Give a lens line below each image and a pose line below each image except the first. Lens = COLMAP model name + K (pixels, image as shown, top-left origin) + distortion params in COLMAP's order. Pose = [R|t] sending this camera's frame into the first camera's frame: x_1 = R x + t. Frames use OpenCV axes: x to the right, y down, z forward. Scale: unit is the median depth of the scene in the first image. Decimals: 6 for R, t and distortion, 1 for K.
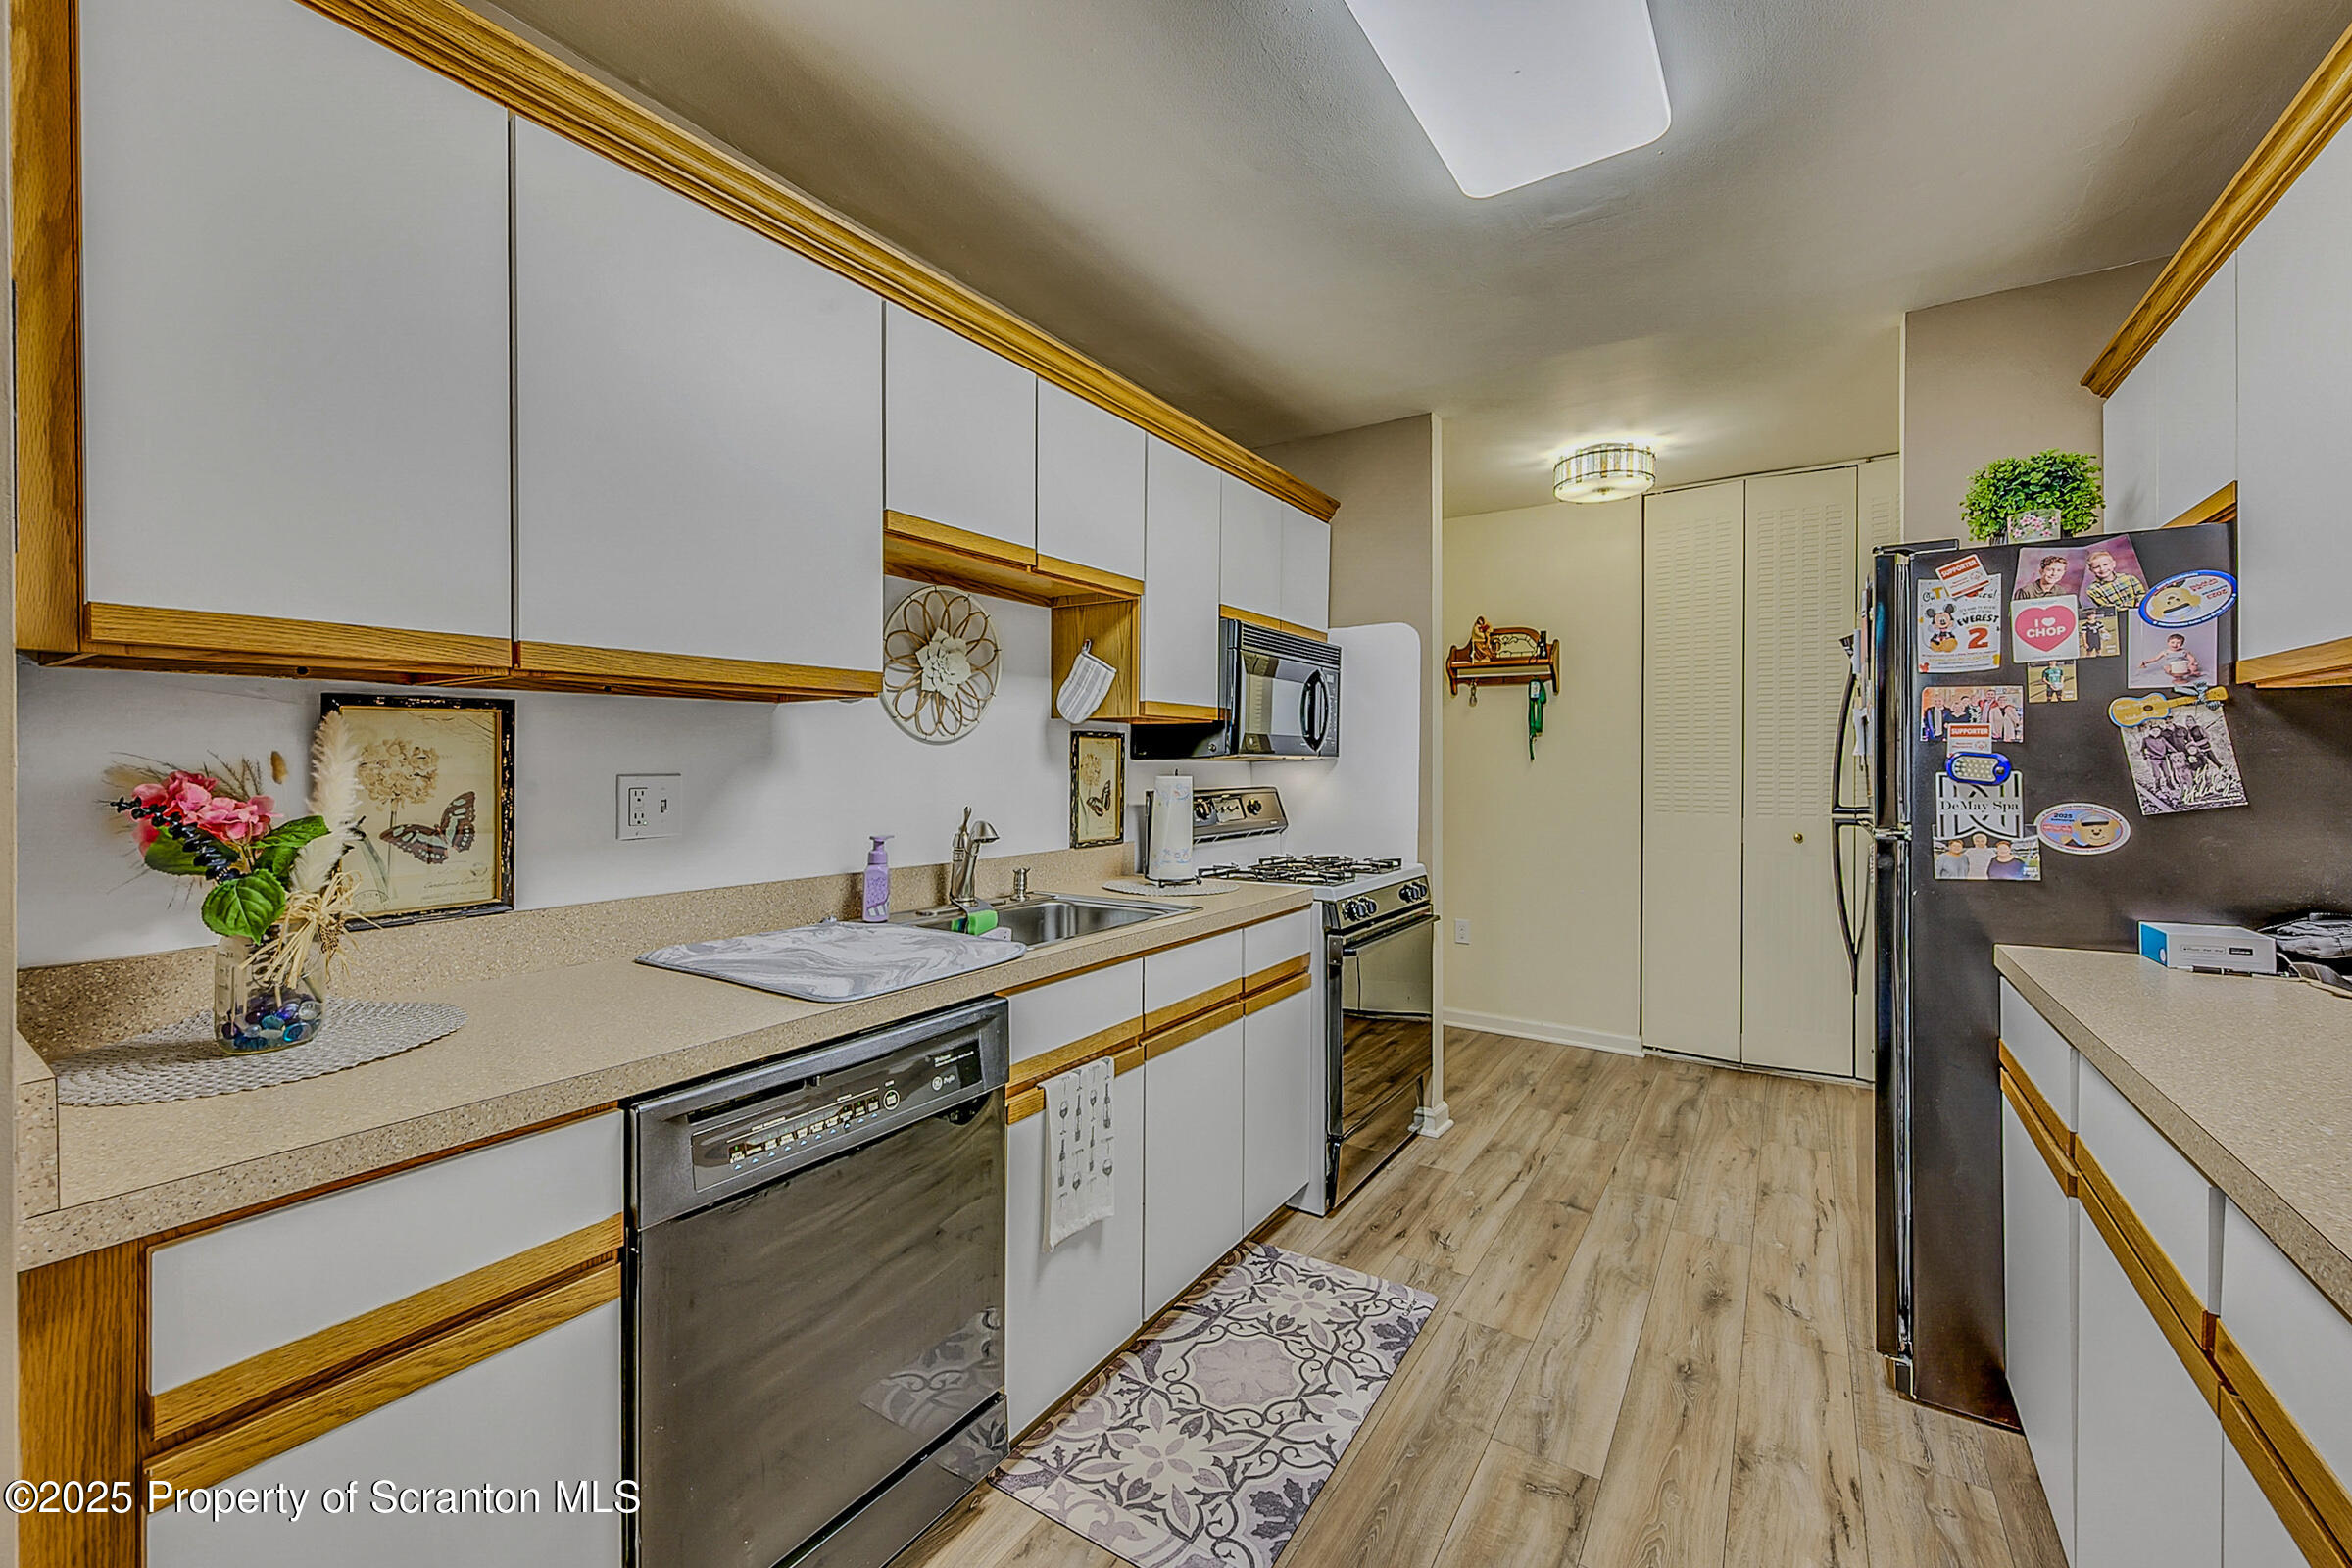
lens RADIAL K [[926.1, 0, 1202.4], [0, 926.1, 775.9], [0, 0, 1]] dist [0.000115, -0.000577]
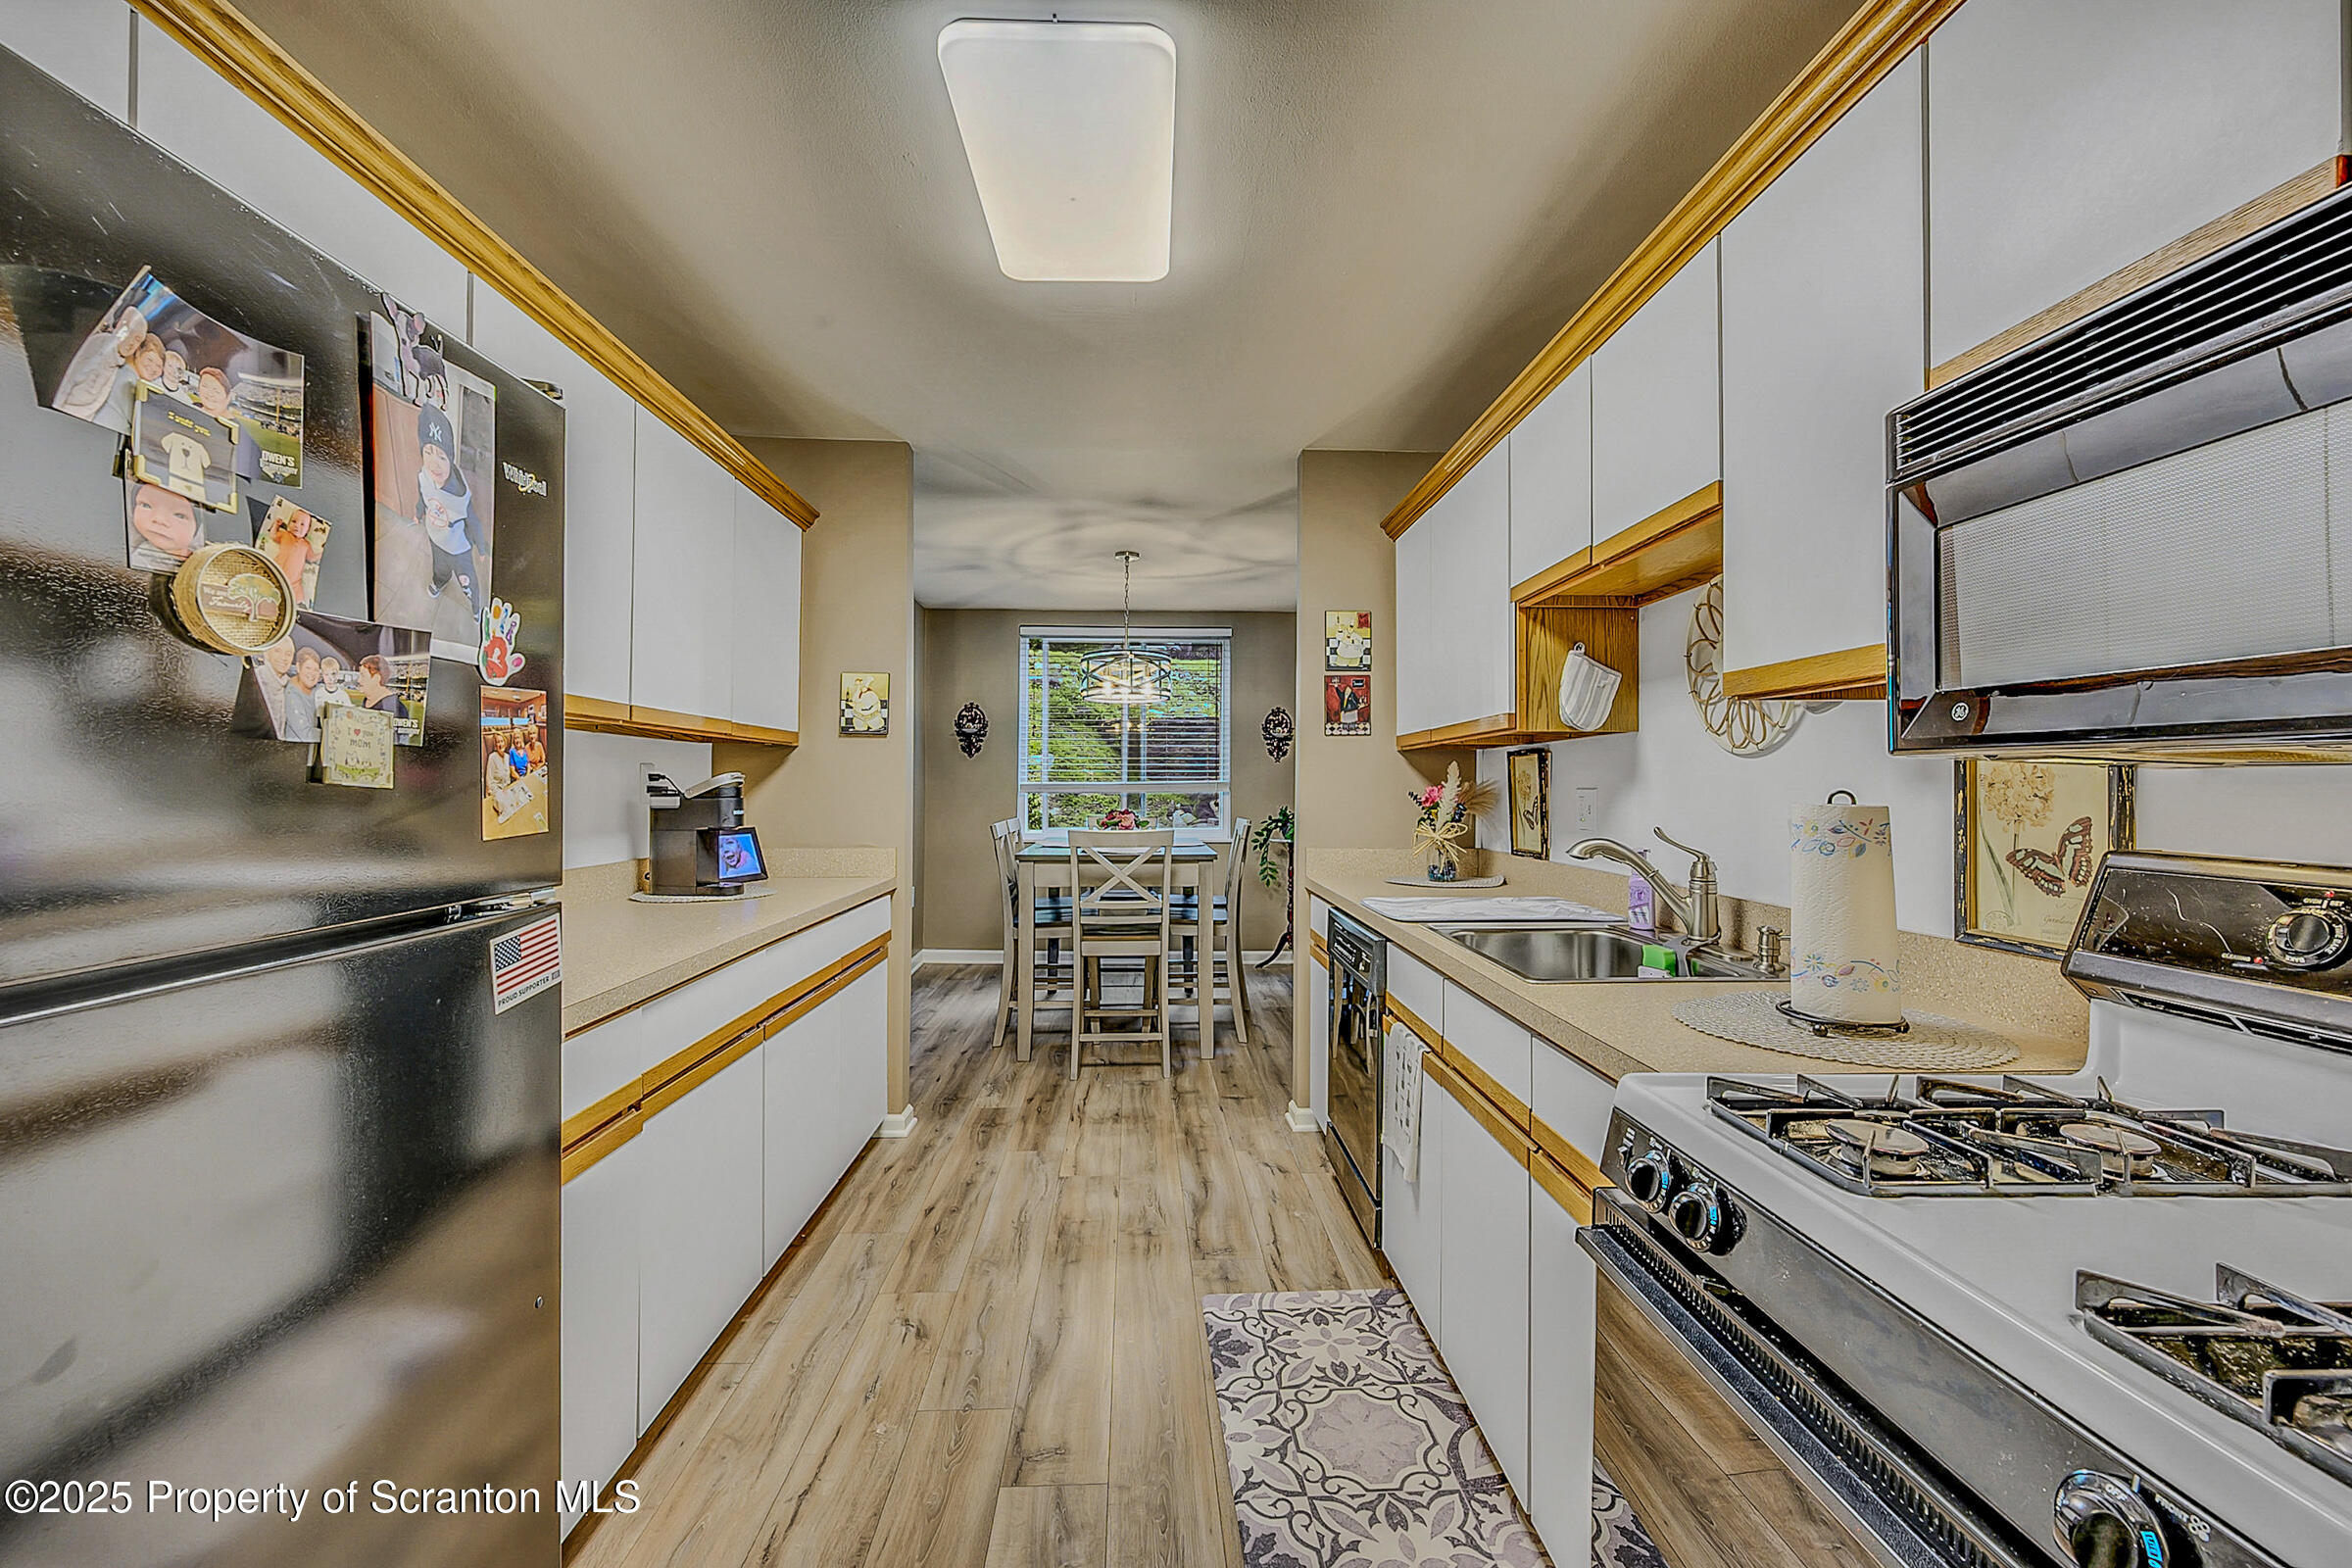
lens RADIAL K [[926.1, 0, 1202.4], [0, 926.1, 775.9], [0, 0, 1]] dist [0.000115, -0.000577]
pose [[-0.802387, -0.009204, -0.596734, 0.699566], [-0.010774, 0.999942, -0.000935, -0.012840], [0.596707, 0.005679, -0.802439, 1.571635]]
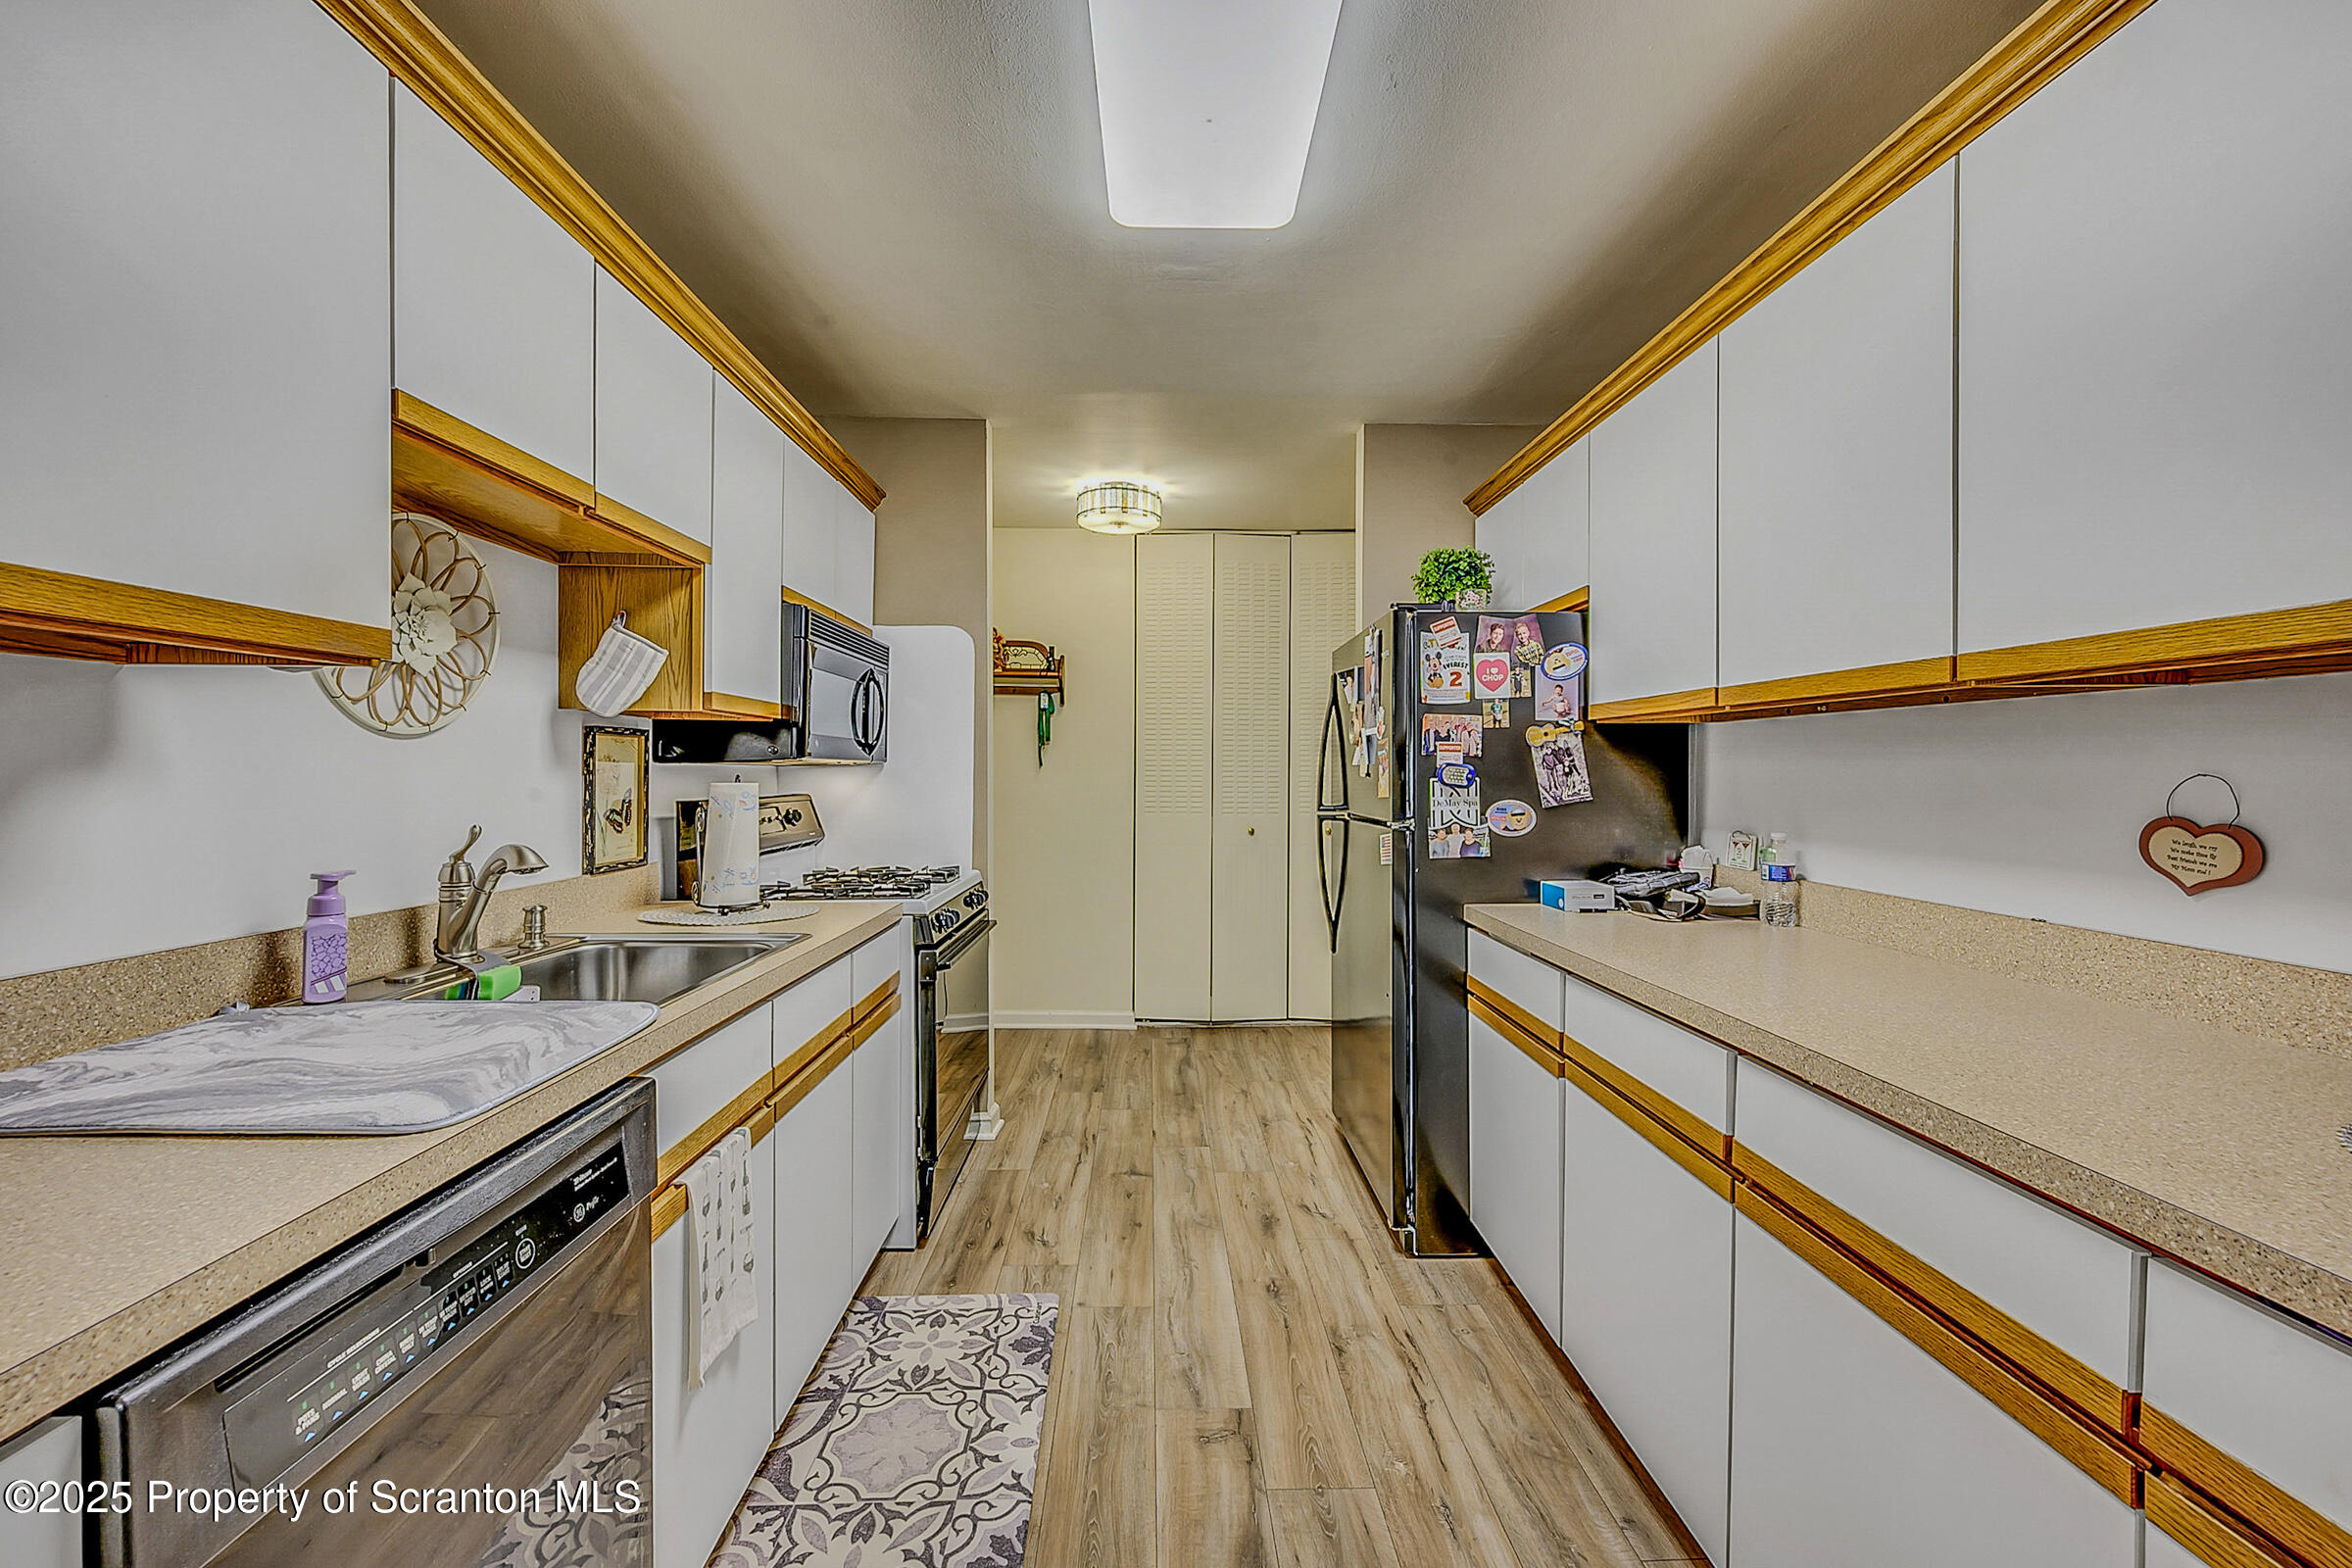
lens RADIAL K [[901.6, 0, 1167.9], [0, 901.6, 786.6], [0, 0, 1]] dist [0.000581, -0.003241]
pose [[0.831305, -0.004869, 0.555796, -0.210552], [0.001887, 0.999981, 0.005937, -0.000424], [-0.555814, -0.003887, 0.831298, 0.121943]]
